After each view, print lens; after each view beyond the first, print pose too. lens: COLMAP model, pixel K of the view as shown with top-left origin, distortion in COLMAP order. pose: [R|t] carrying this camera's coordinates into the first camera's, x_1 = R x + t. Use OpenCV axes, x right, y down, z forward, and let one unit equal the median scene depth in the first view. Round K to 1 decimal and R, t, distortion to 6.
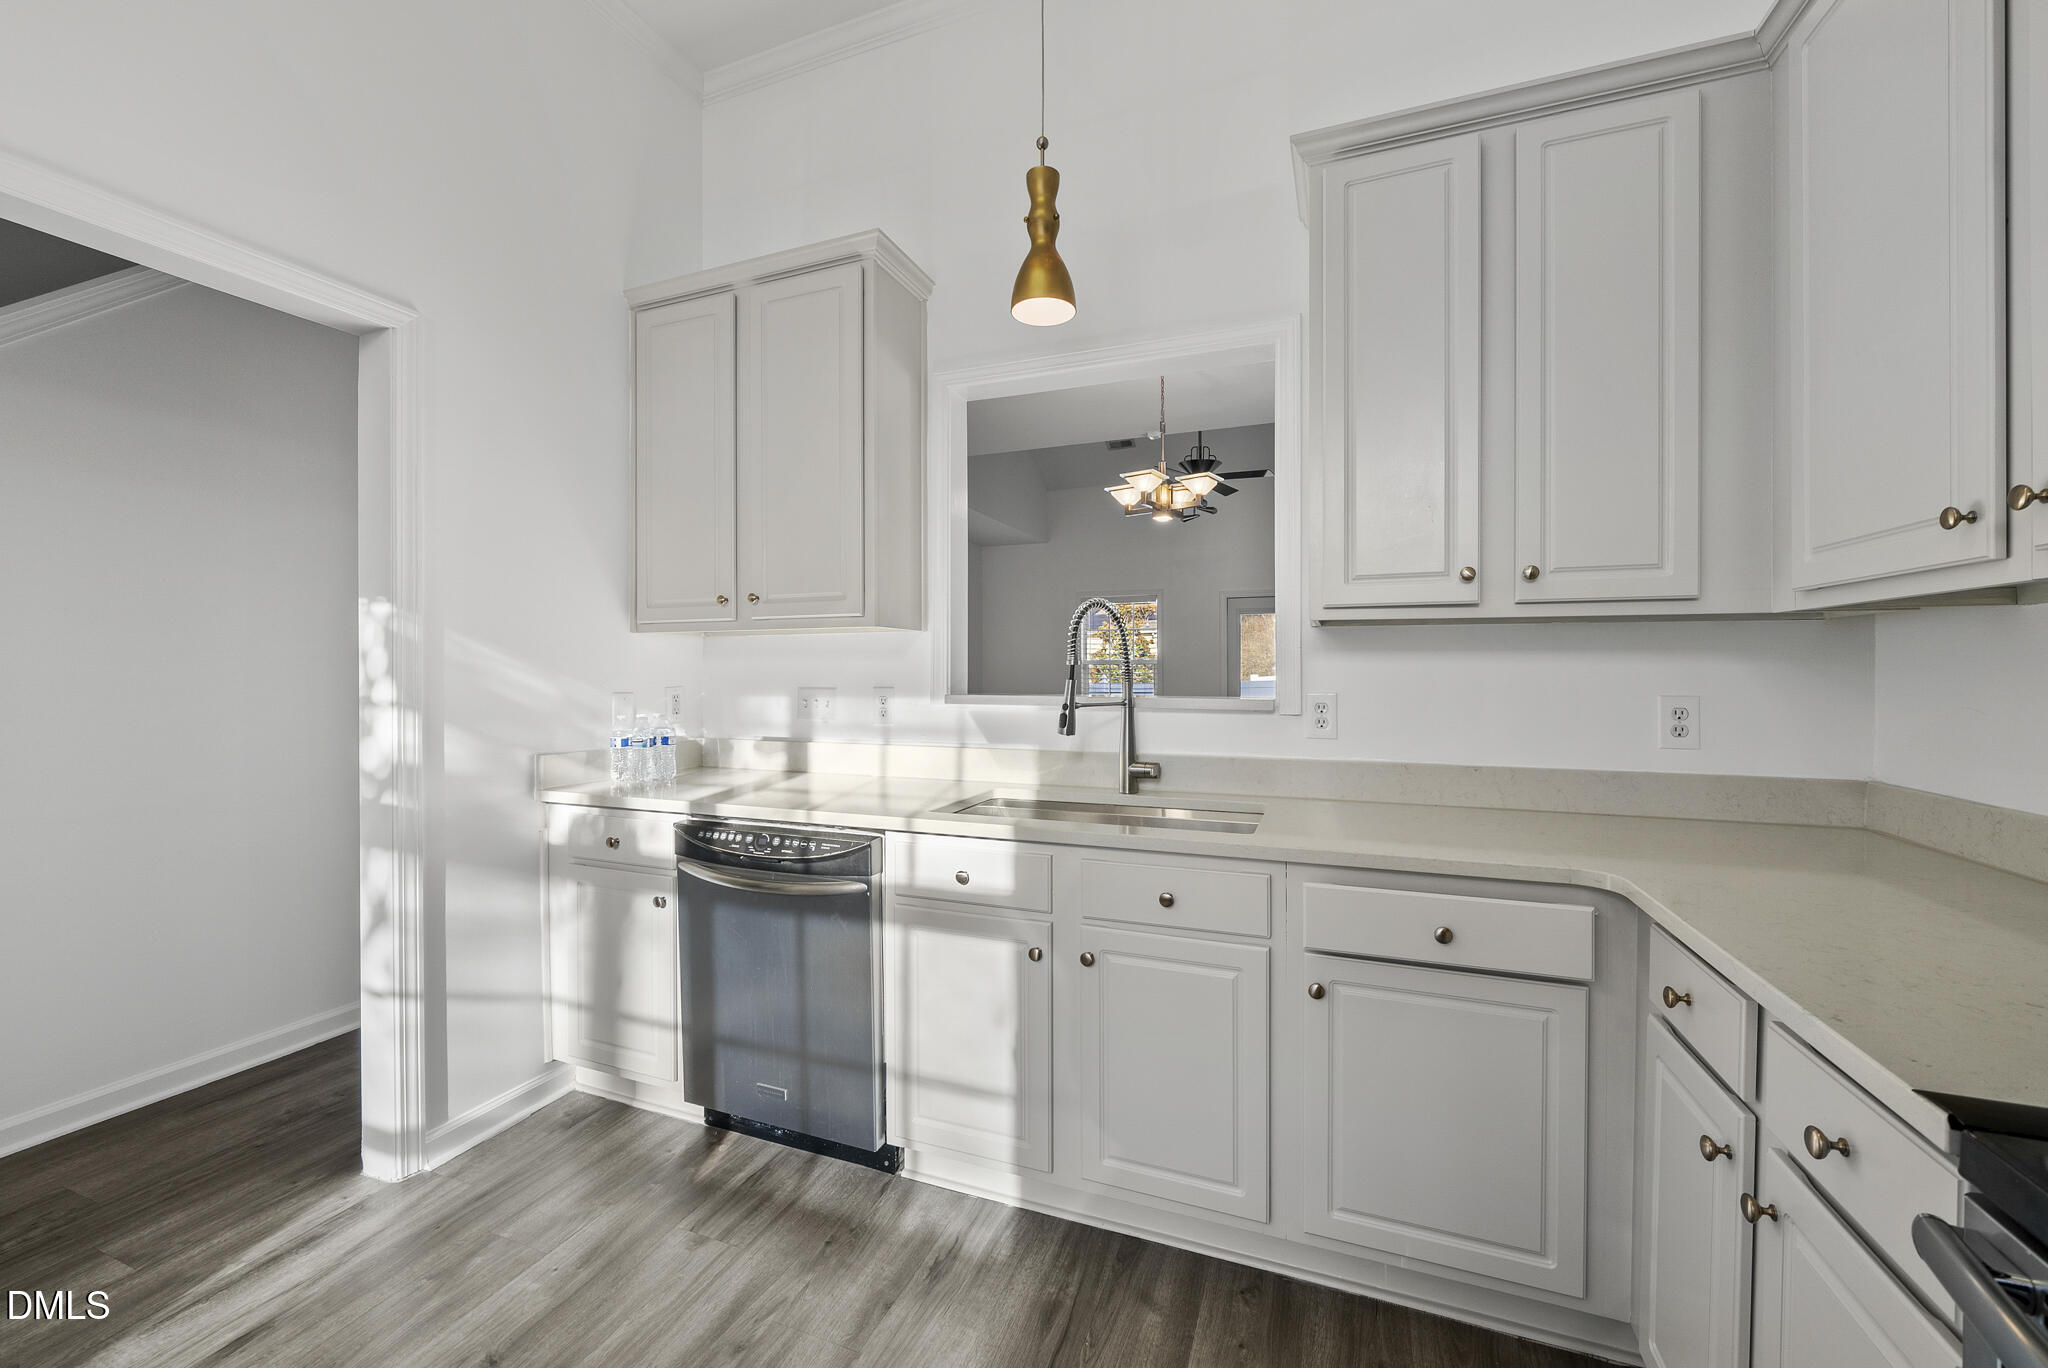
lens RADIAL K [[804.7, 0, 1019.9], [0, 804.7, 672.9], [0, 0, 1]] dist [-0.006164, 0.000051]
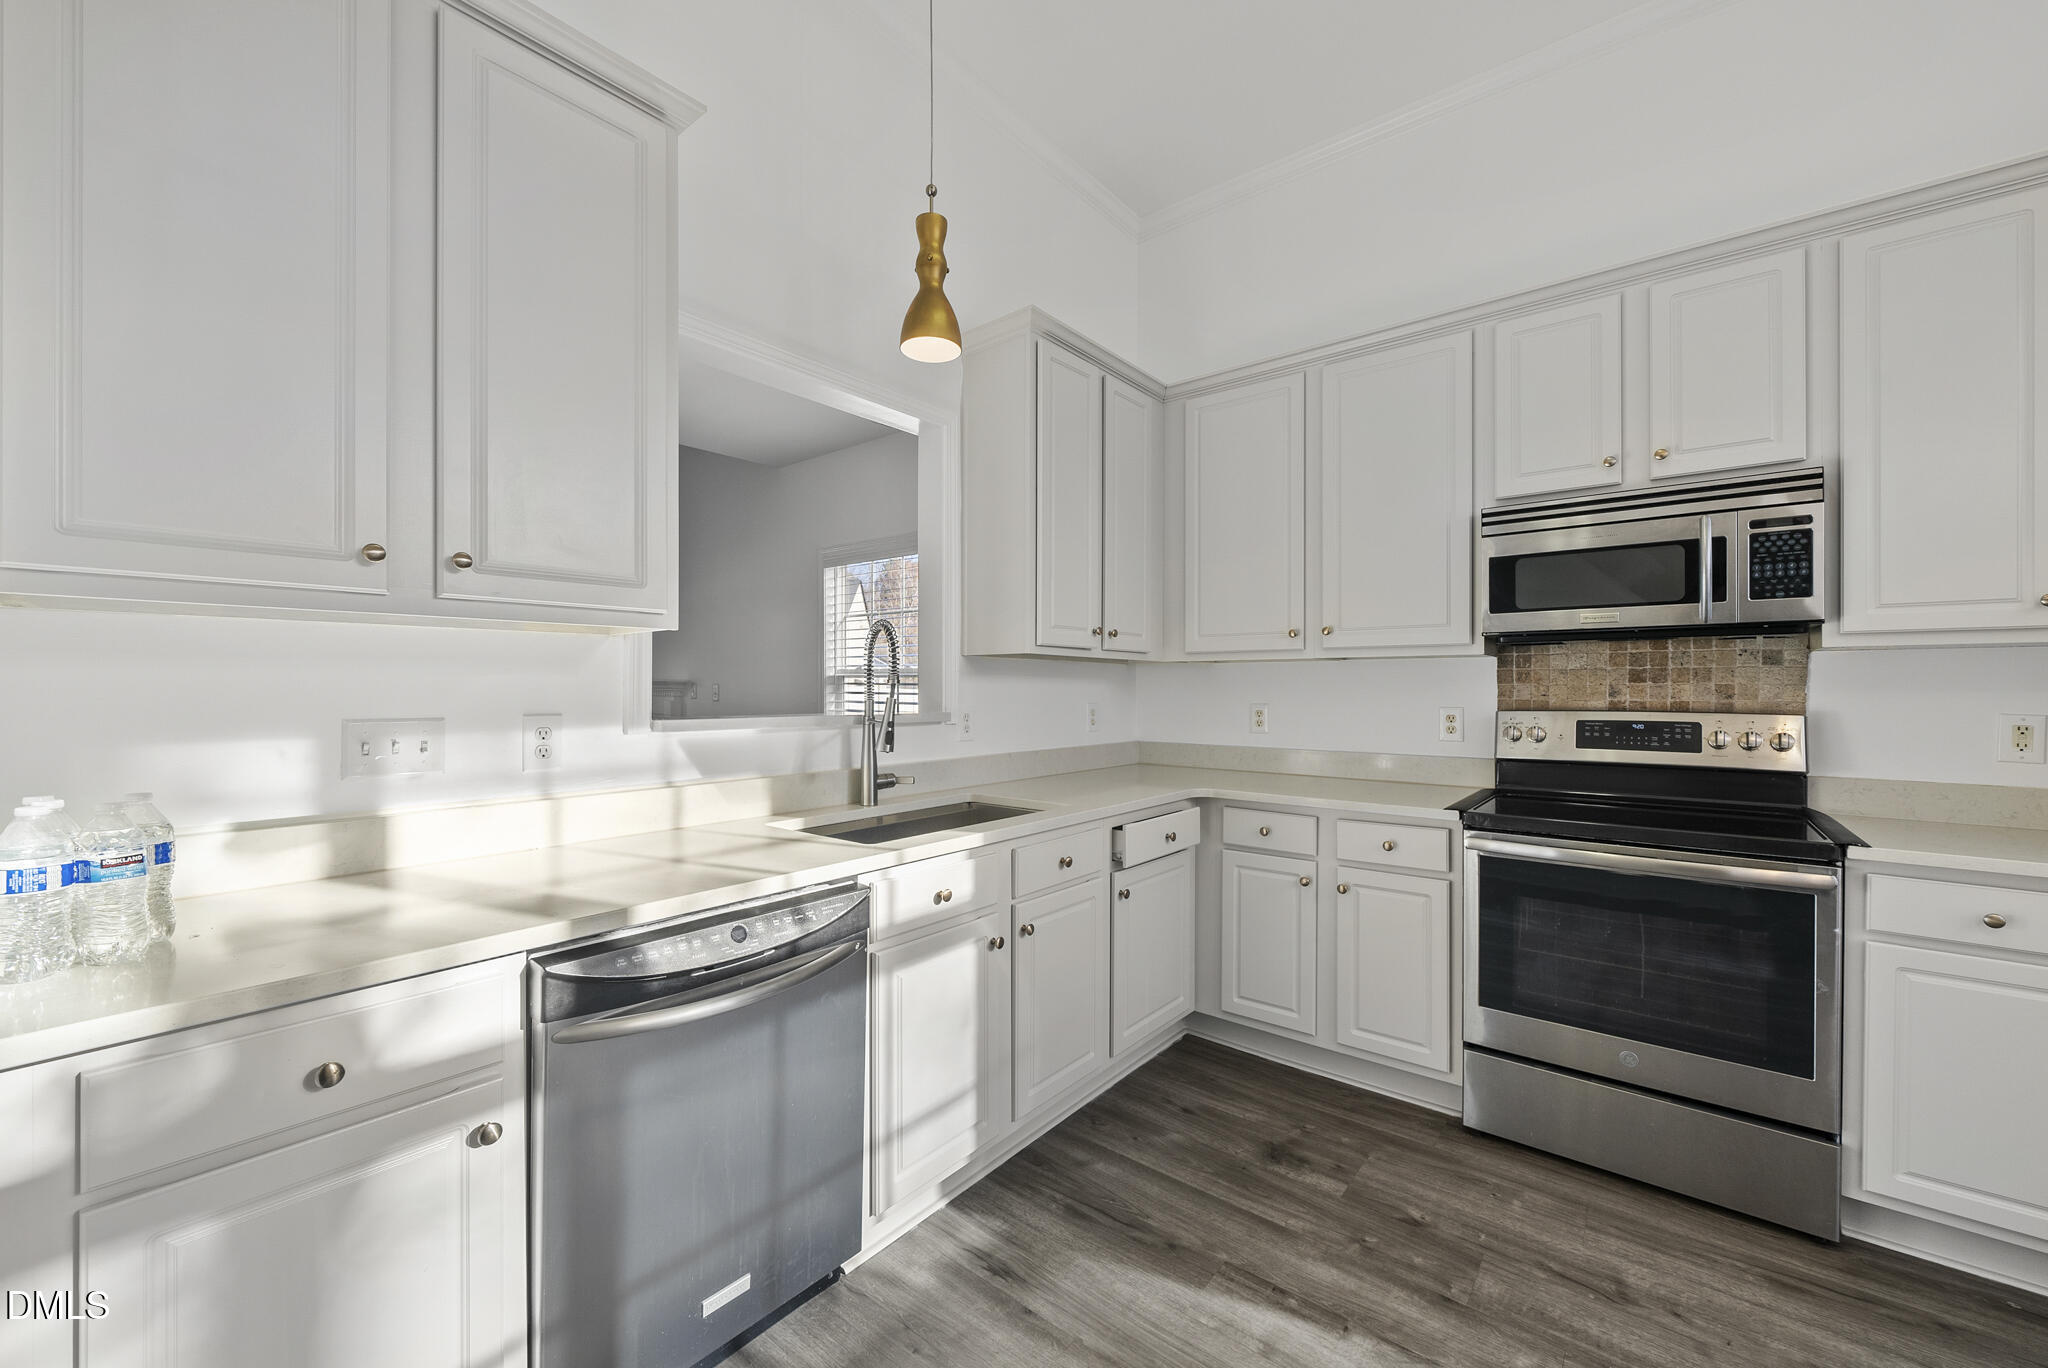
lens RADIAL K [[804.7, 0, 1009.4], [0, 804.7, 684.9], [0, 0, 1]] dist [-0.006164, 0.000051]
pose [[0.306816, 0.004720, 0.951757, -1.053512], [0.002557, 0.999980, -0.005783, -0.002669], [-0.951765, 0.004208, 0.306798, 0.647093]]
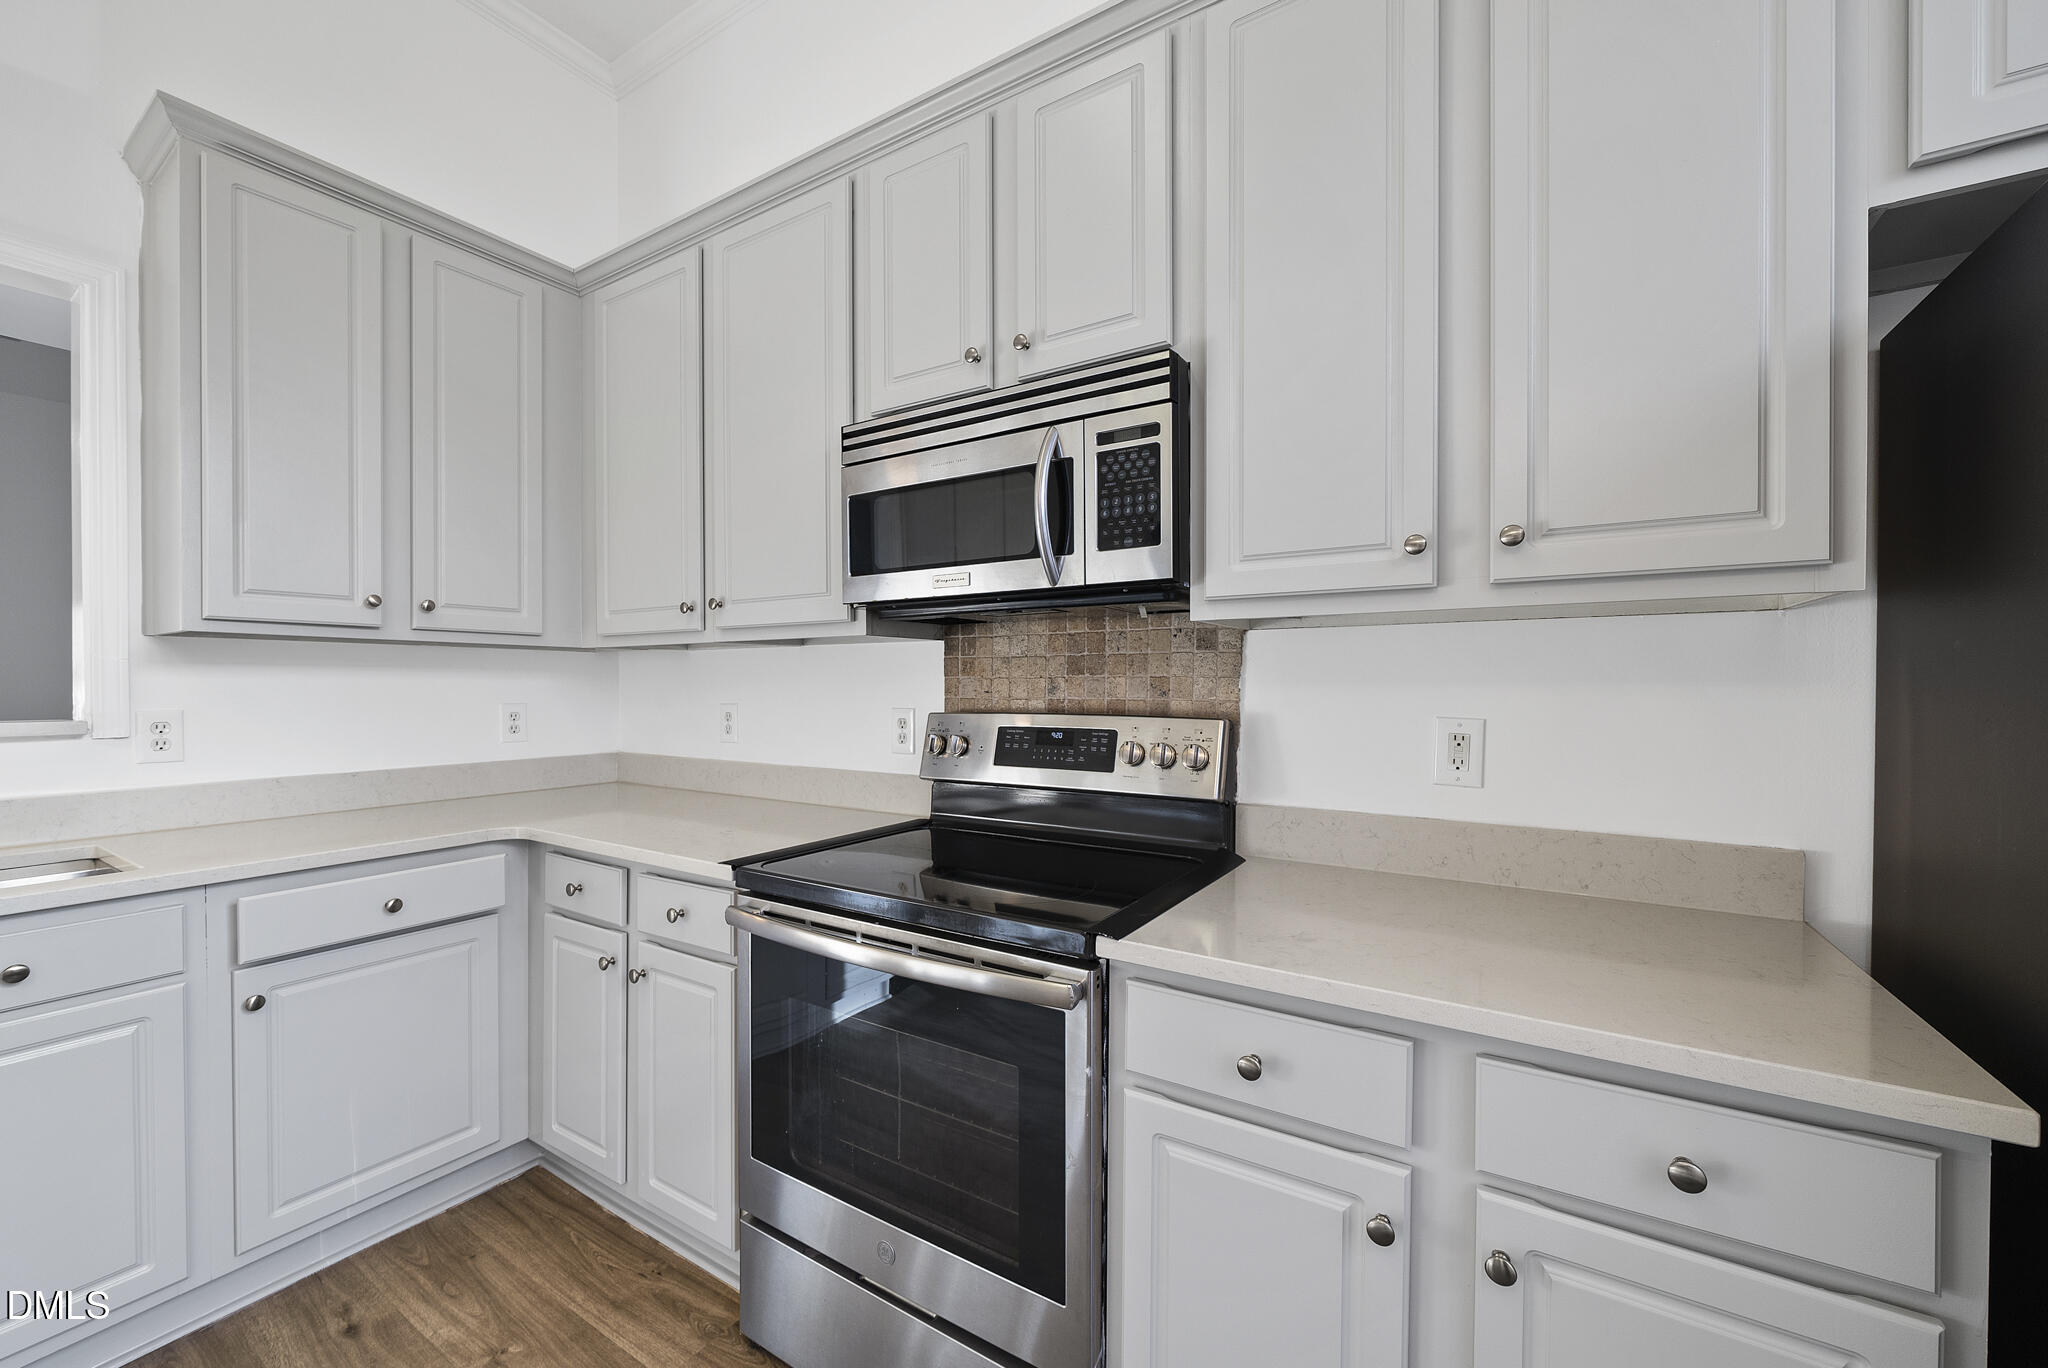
lens RADIAL K [[804.7, 0, 1028.3], [0, 804.7, 689.7], [0, 0, 1]] dist [-0.006164, 0.000051]
pose [[0.183780, -0.006264, 0.982948, -0.384747], [0.004587, 0.999974, 0.005515, 0.001624], [-0.982957, 0.003495, 0.183804, -0.123919]]
